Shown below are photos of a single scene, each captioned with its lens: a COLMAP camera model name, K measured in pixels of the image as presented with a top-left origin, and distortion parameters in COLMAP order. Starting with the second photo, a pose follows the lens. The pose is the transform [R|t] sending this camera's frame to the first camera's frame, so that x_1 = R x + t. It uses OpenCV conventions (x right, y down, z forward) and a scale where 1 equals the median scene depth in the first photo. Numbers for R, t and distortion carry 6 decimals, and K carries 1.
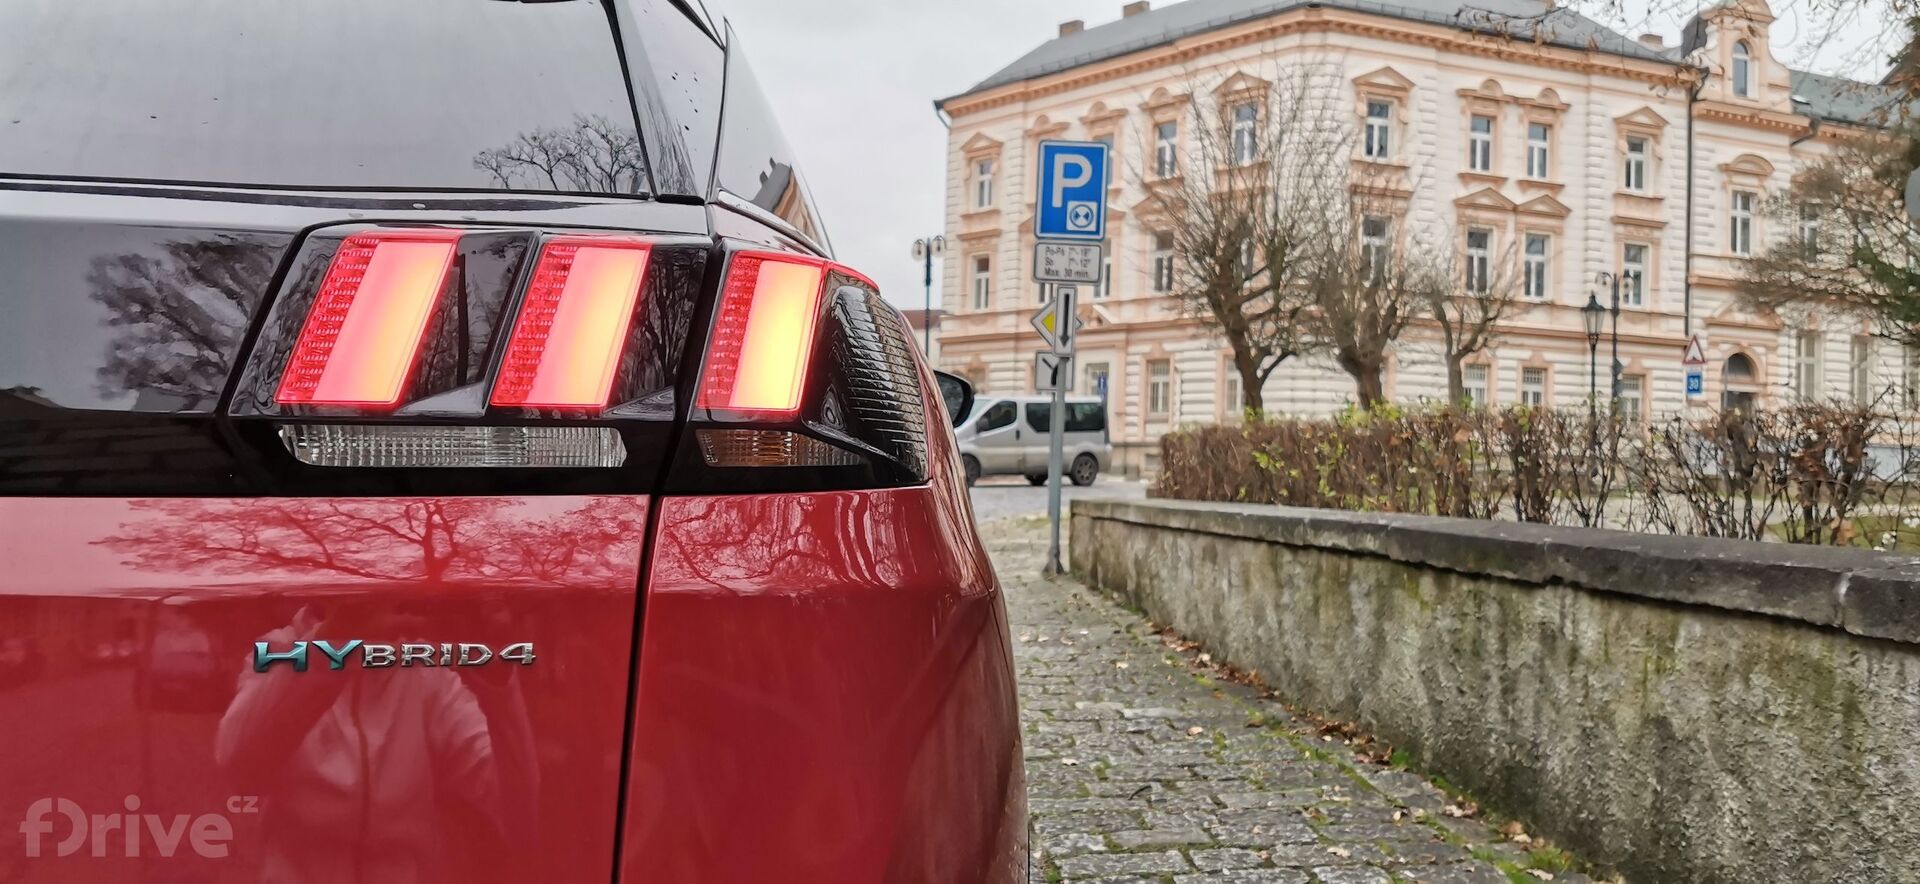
lens RADIAL K [[1420.7, 0, 988.9], [0, 1420.7, 482.5], [0, 0, 1]] dist [0.060241, -0.172110]
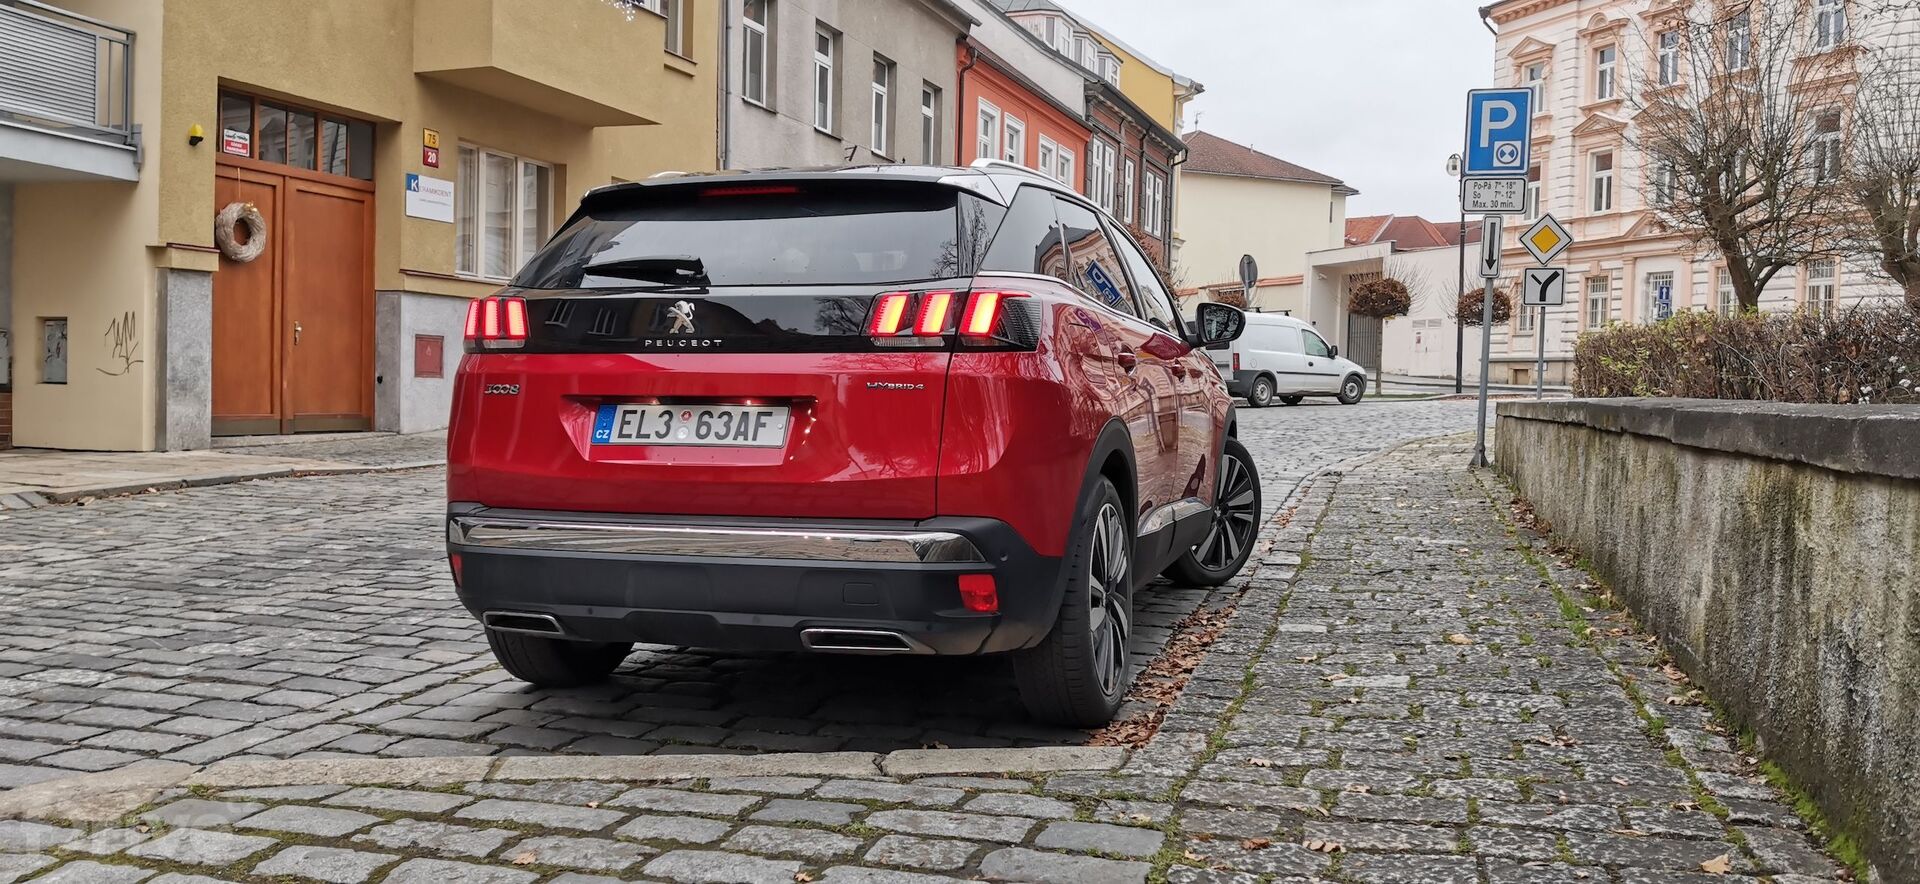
lens RADIAL K [[1420.7, 0, 988.9], [0, 1420.7, 482.5], [0, 0, 1]] dist [0.060241, -0.172110]
pose [[0.926320, 0.019085, -0.376253, 0.024676], [0.001525, 0.998518, 0.054405, 0.002767], [0.376734, -0.050970, 0.924918, -0.048487]]
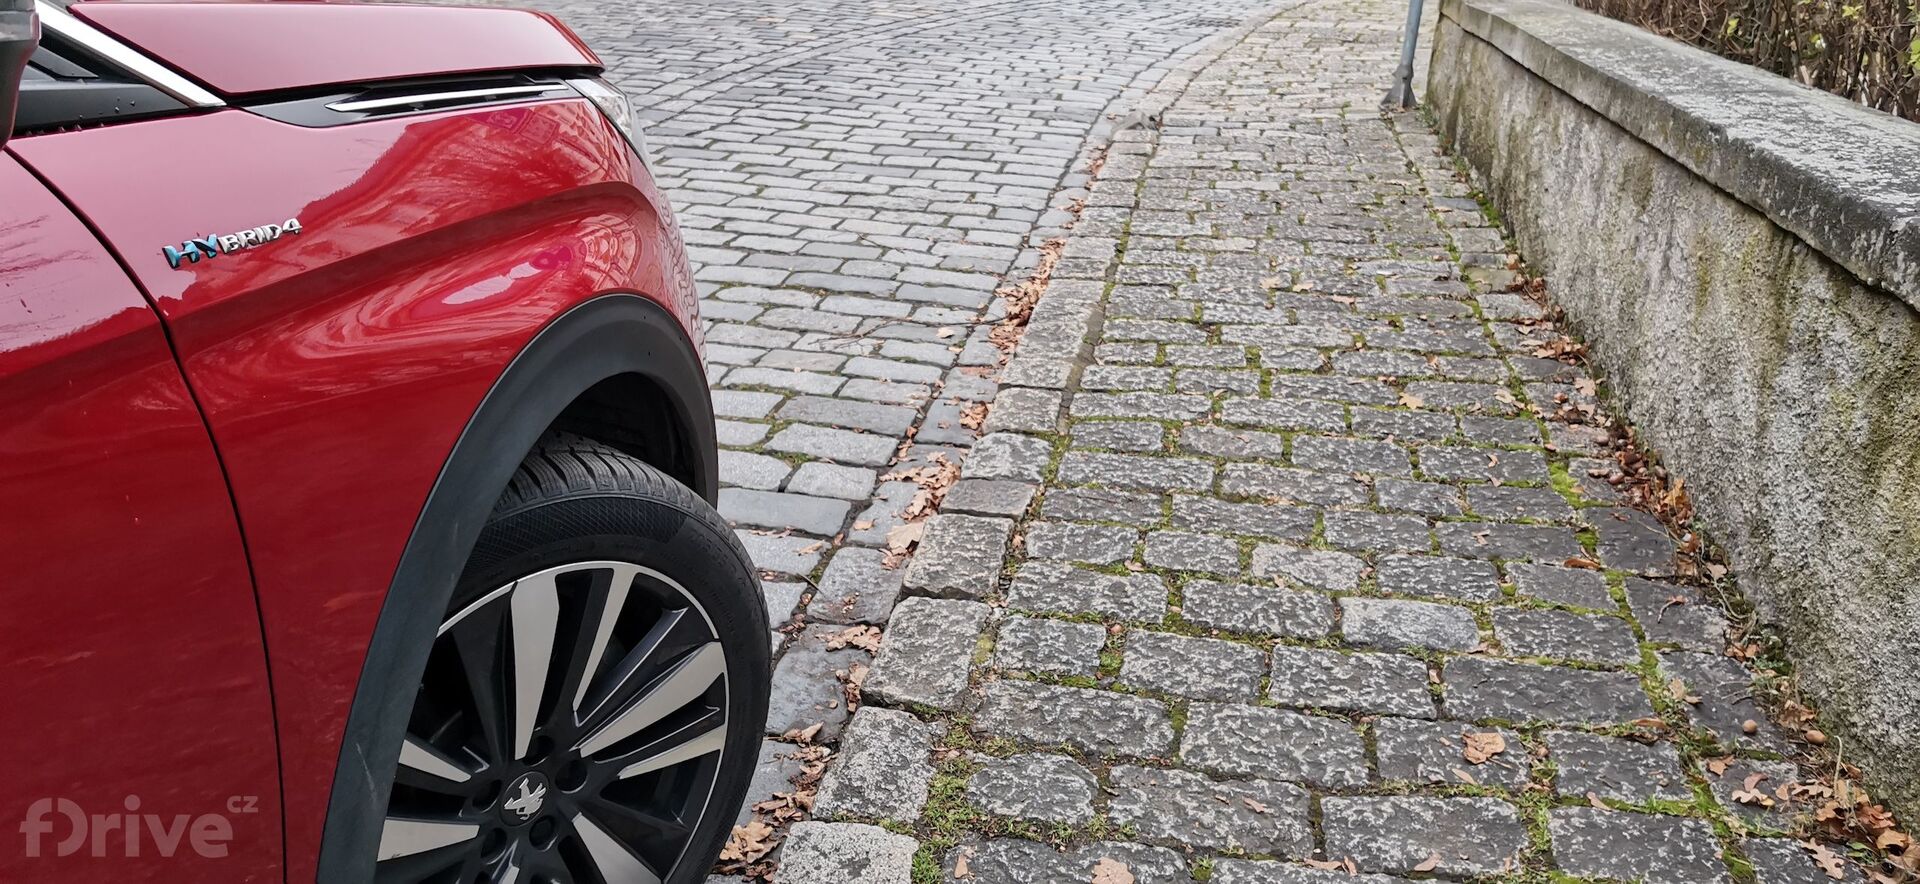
lens RADIAL K [[1420.7, 0, 988.9], [0, 1420.7, 482.5], [0, 0, 1]] dist [0.060241, -0.172110]
pose [[0.961777, 0.126037, -0.243106, 0.009975], [-0.024445, 0.923754, 0.382206, -0.005248], [0.272742, -0.361654, 0.891526, 0.063360]]
